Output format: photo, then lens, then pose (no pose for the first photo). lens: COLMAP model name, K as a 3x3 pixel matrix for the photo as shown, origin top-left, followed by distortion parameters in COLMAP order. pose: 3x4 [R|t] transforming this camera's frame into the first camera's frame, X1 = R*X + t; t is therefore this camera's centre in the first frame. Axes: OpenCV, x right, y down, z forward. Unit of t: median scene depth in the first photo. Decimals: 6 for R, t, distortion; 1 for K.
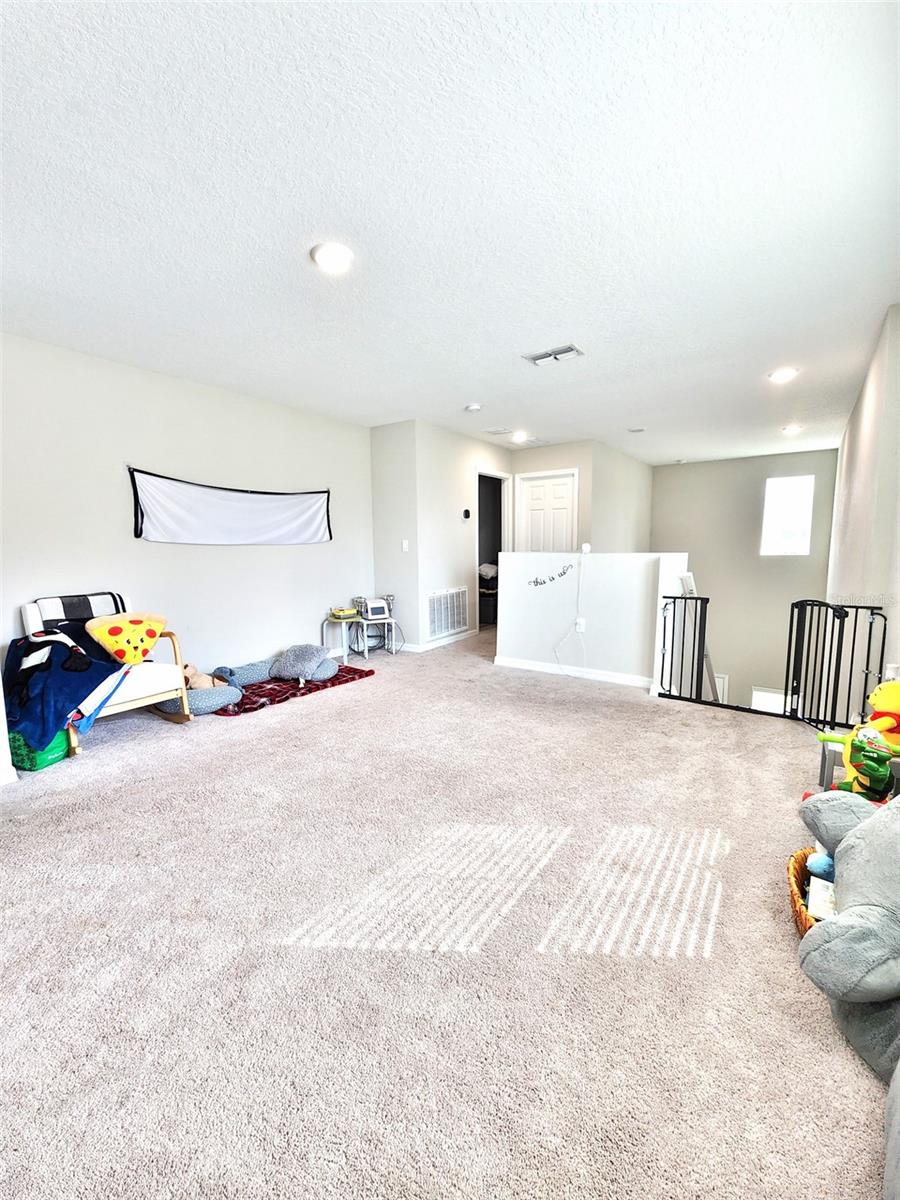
lens RADIAL K [[493.0, 0, 441.8], [0, 493.0, 599.7], [0, 0, 1]] dist [0.003435, -0.006629]
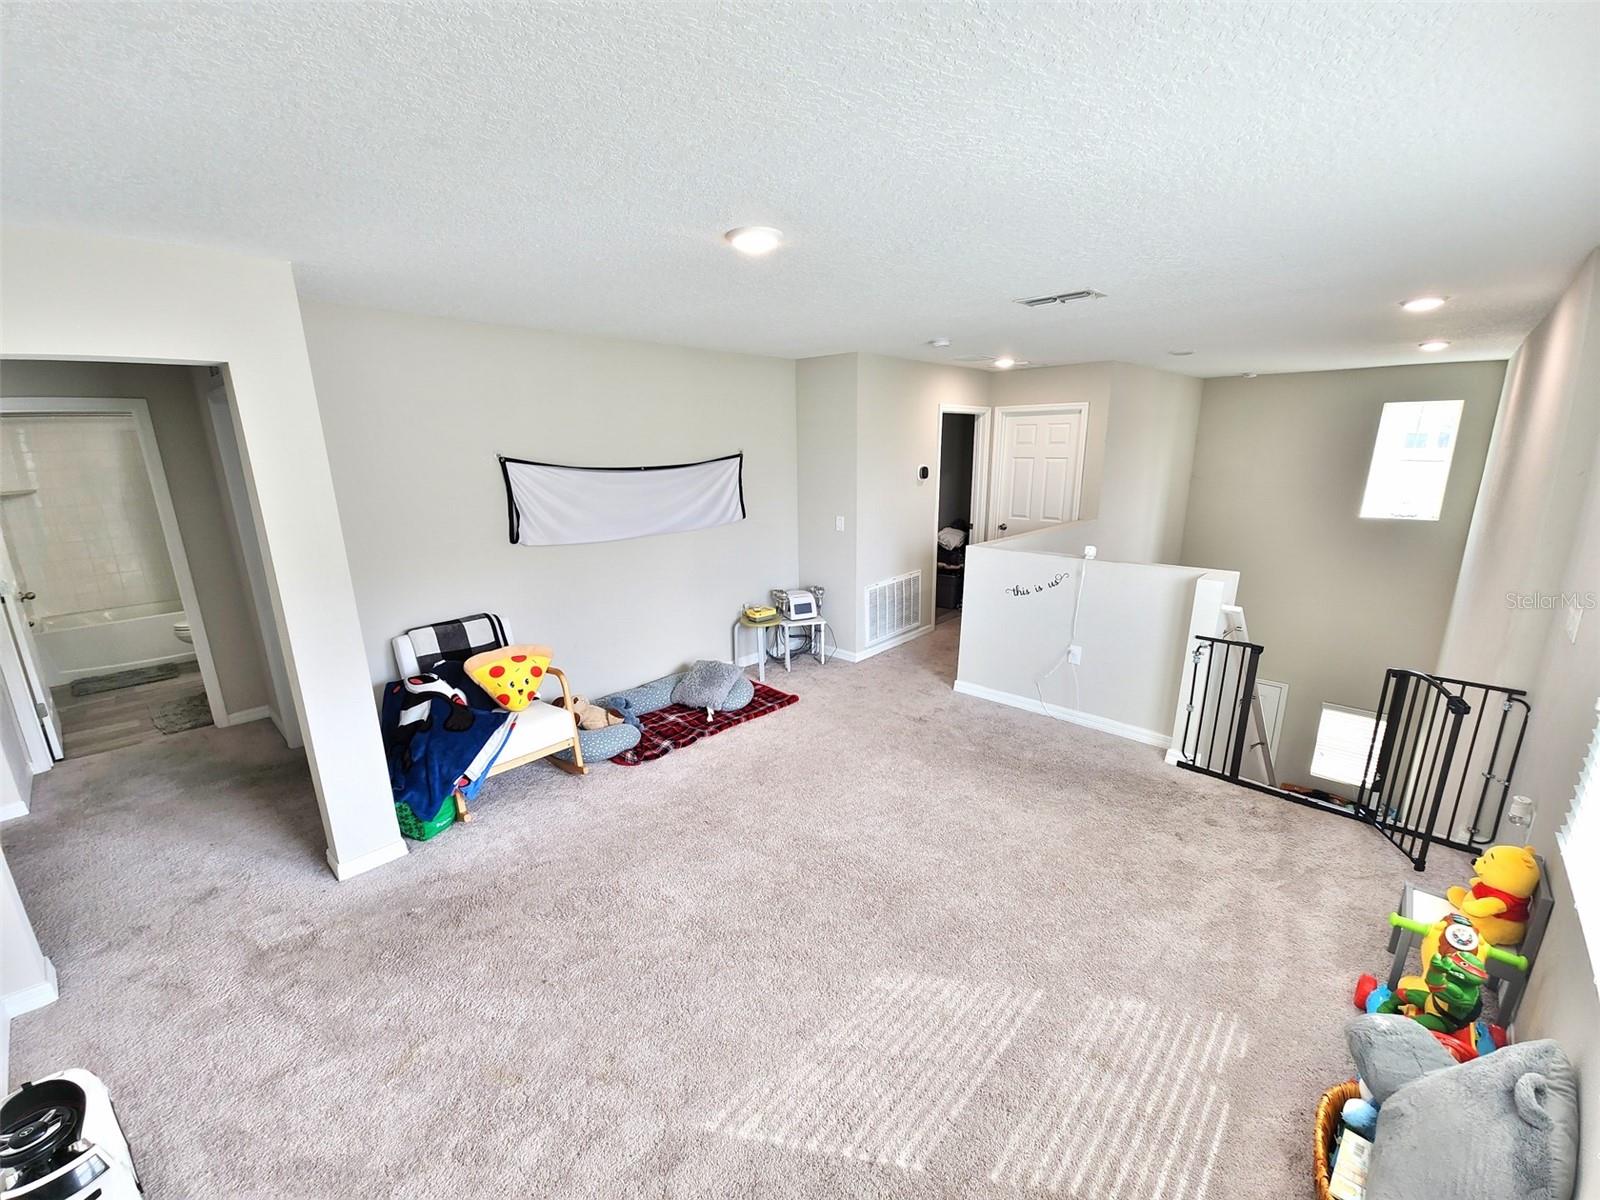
lens RADIAL K [[657.3, 0, 797.4], [0, 657.3, 606.7], [0, 0, 1]] dist [0.003435, -0.006629]
pose [[0.991407, 0.028712, -0.127622, -0.011901], [-0.011349, 0.990814, 0.134752, -0.203740], [0.130319, -0.132145, 0.982626, -0.024105]]
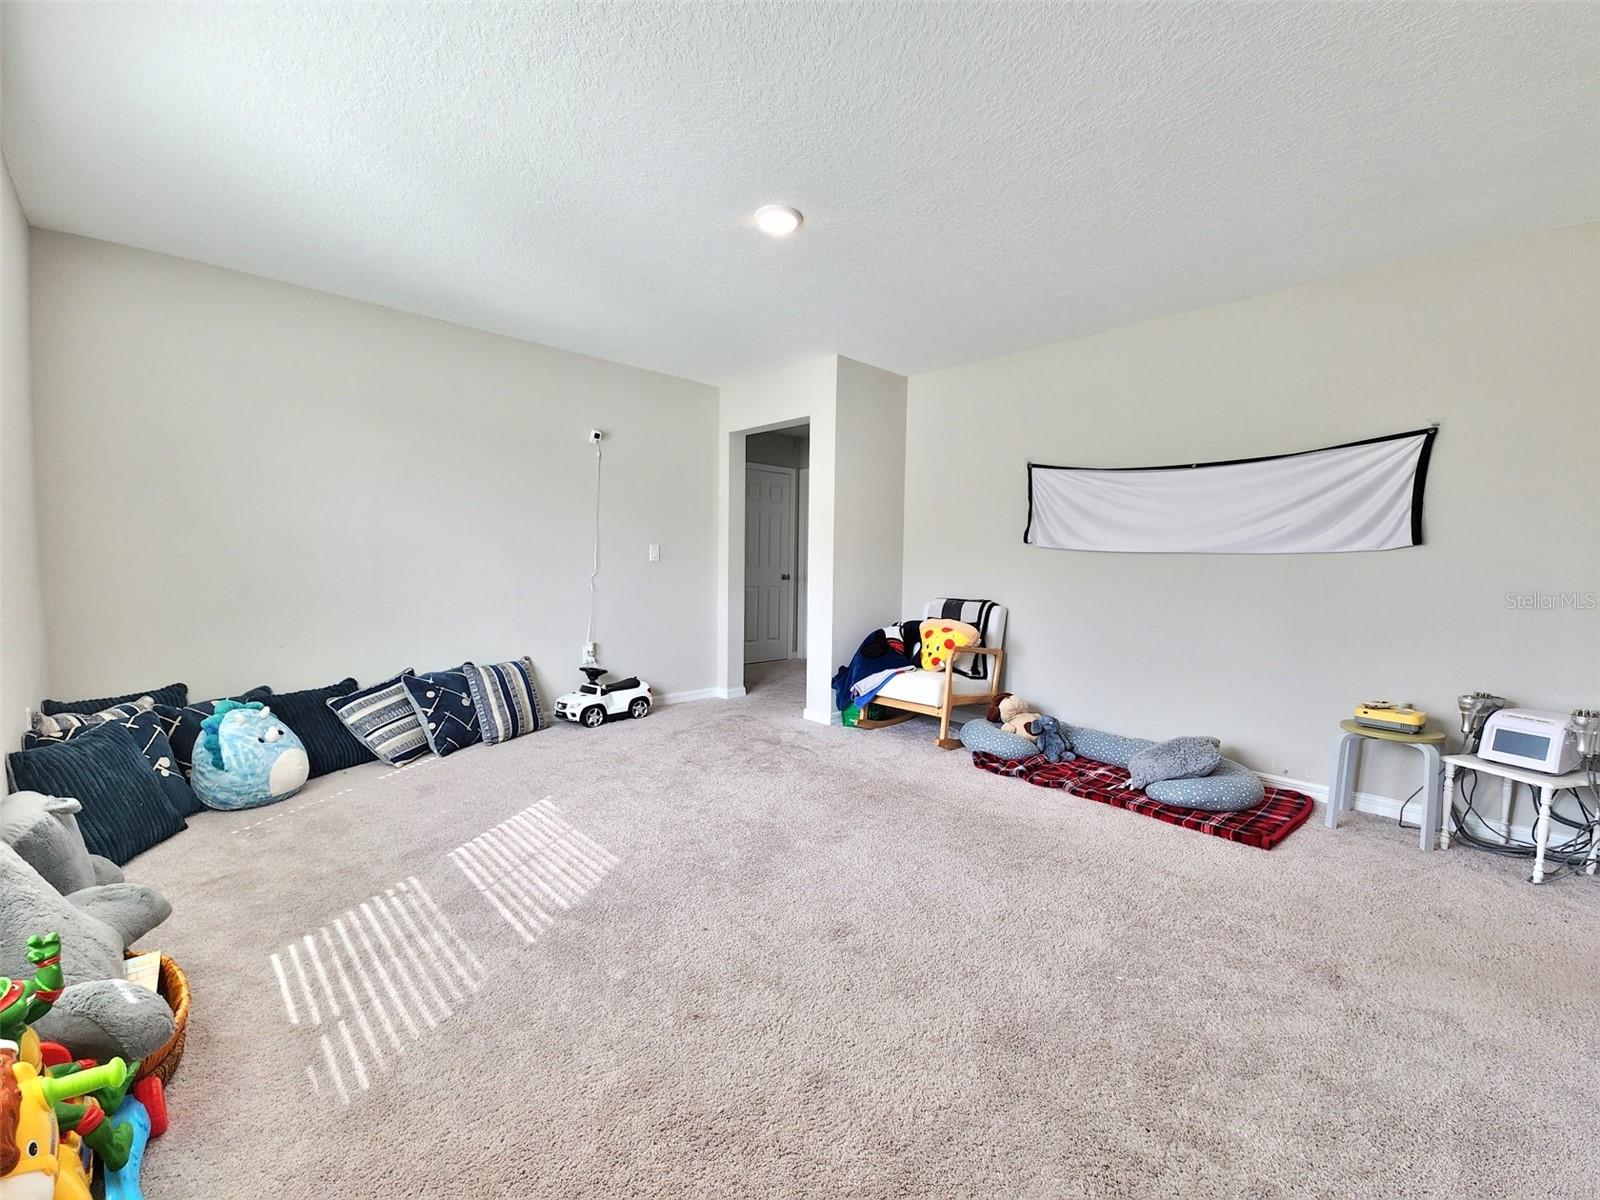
lens RADIAL K [[657.3, 0, 803.9], [0, 657.3, 606.3], [0, 0, 1]] dist [0.003435, -0.006629]
pose [[-0.179721, 0.081306, -0.980352, 0.706429], [-0.123646, 0.986808, 0.104508, -0.102904], [0.975916, 0.139999, -0.167297, 0.966472]]
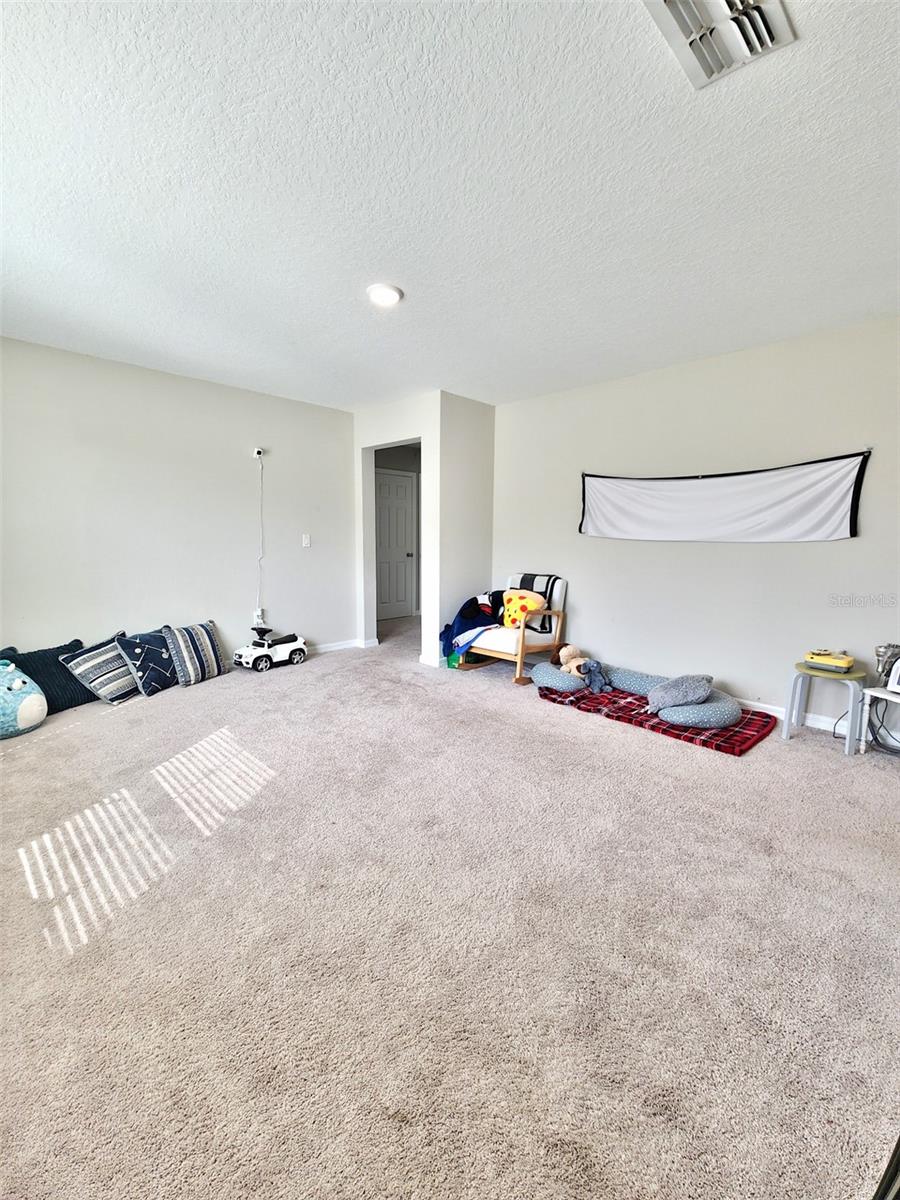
lens RADIAL K [[493.0, 0, 444.7], [0, 493.0, 597.0], [0, 0, 1]] dist [0.003435, -0.006629]
pose [[-0.153660, 0.136495, -0.978651, 0.716756], [-0.116858, 0.980953, 0.155164, -0.139937], [0.981190, 0.138206, -0.134782, 1.006910]]
